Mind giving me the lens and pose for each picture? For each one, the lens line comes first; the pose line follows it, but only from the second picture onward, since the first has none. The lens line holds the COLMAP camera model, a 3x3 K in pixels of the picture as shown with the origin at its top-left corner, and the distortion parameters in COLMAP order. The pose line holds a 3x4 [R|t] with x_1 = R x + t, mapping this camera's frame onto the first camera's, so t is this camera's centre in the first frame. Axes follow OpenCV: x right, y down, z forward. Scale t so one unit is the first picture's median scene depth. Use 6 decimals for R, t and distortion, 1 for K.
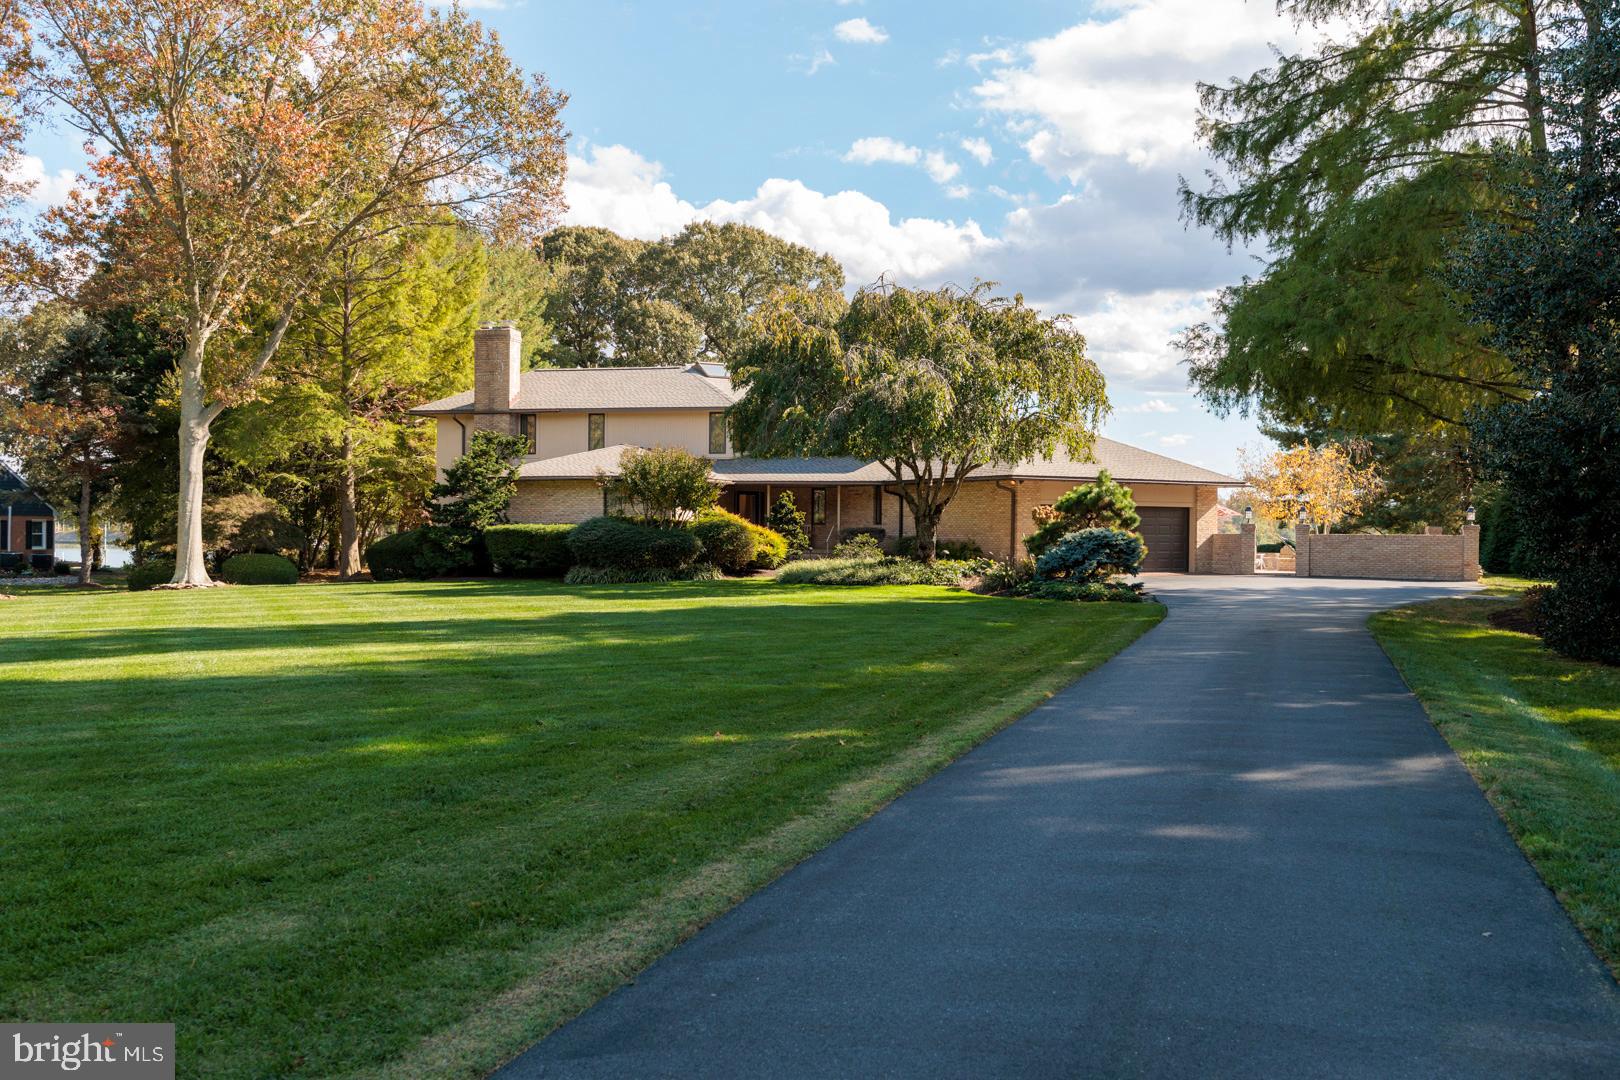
lens RADIAL K [[1565.7, 0, 810.0], [0, 1565.7, 540.0], [0, 0, 1]] dist [-0.103185, -0.002504]
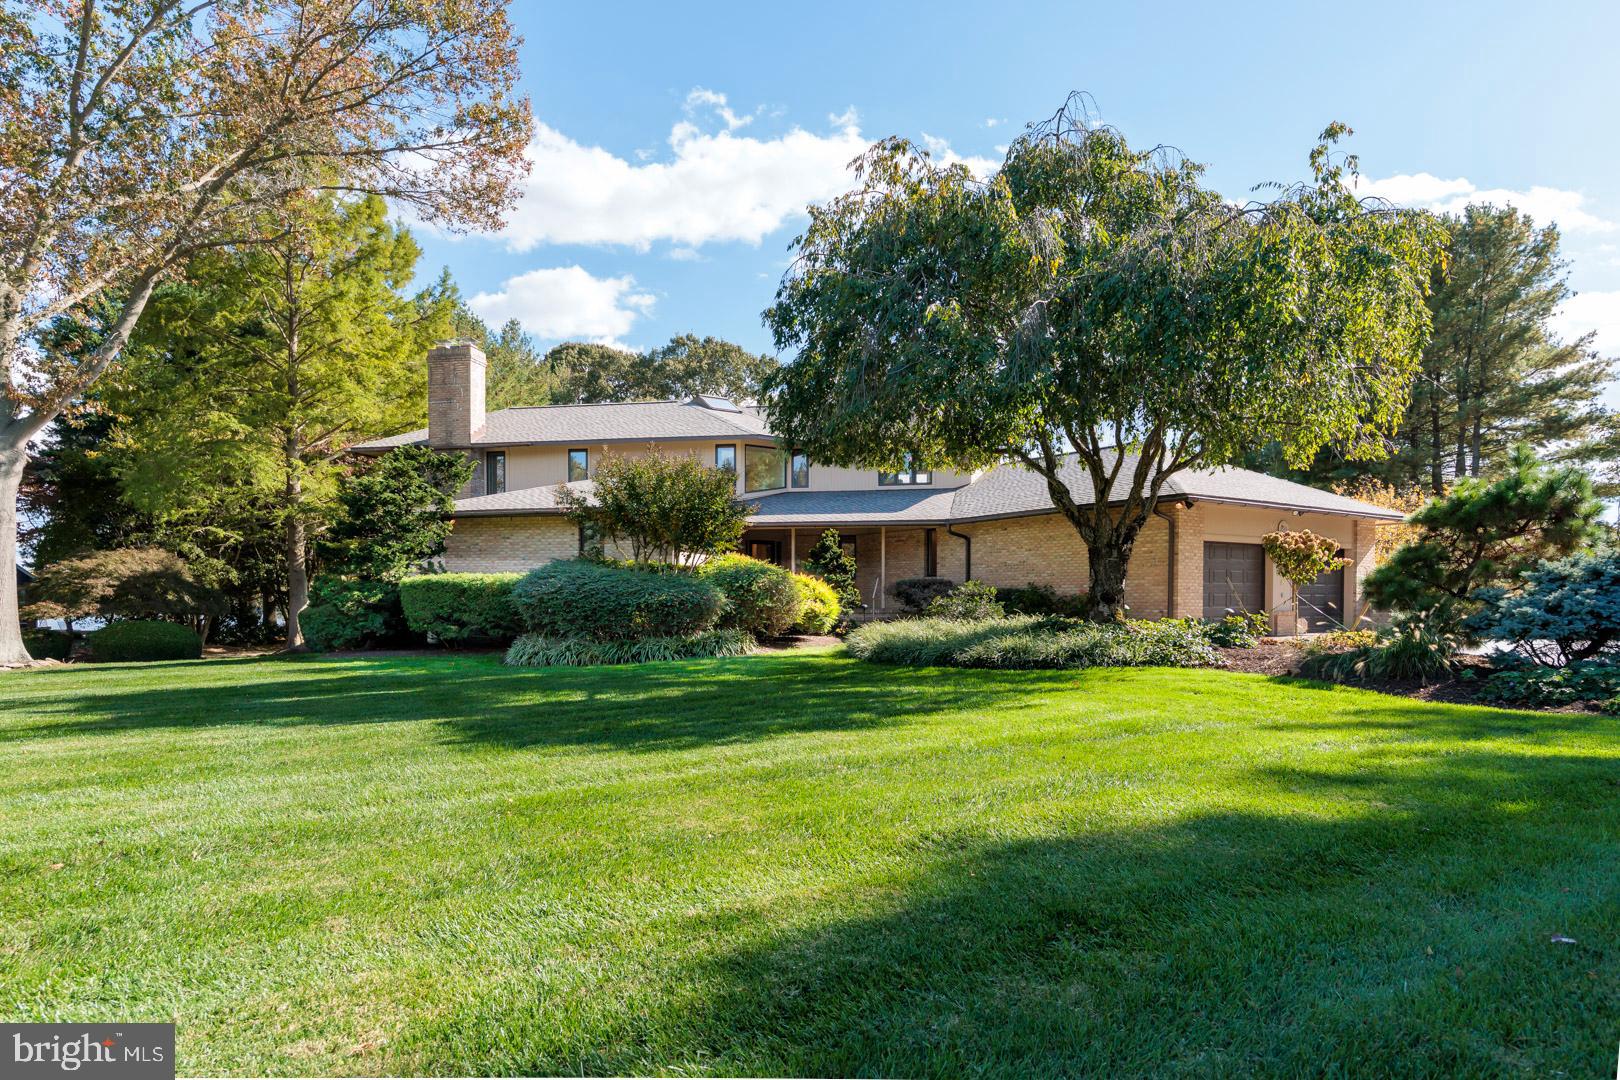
lens RADIAL K [[973.1, 0, 813.6], [0, 973.1, 592.3], [0, 0, 1]] dist [0.002533, 0.000190]
pose [[0.997399, -0.006991, 0.071738, -0.061152], [0.008197, 0.999830, -0.016522, 0.006770], [-0.071610, 0.017067, 0.997287, 0.597466]]
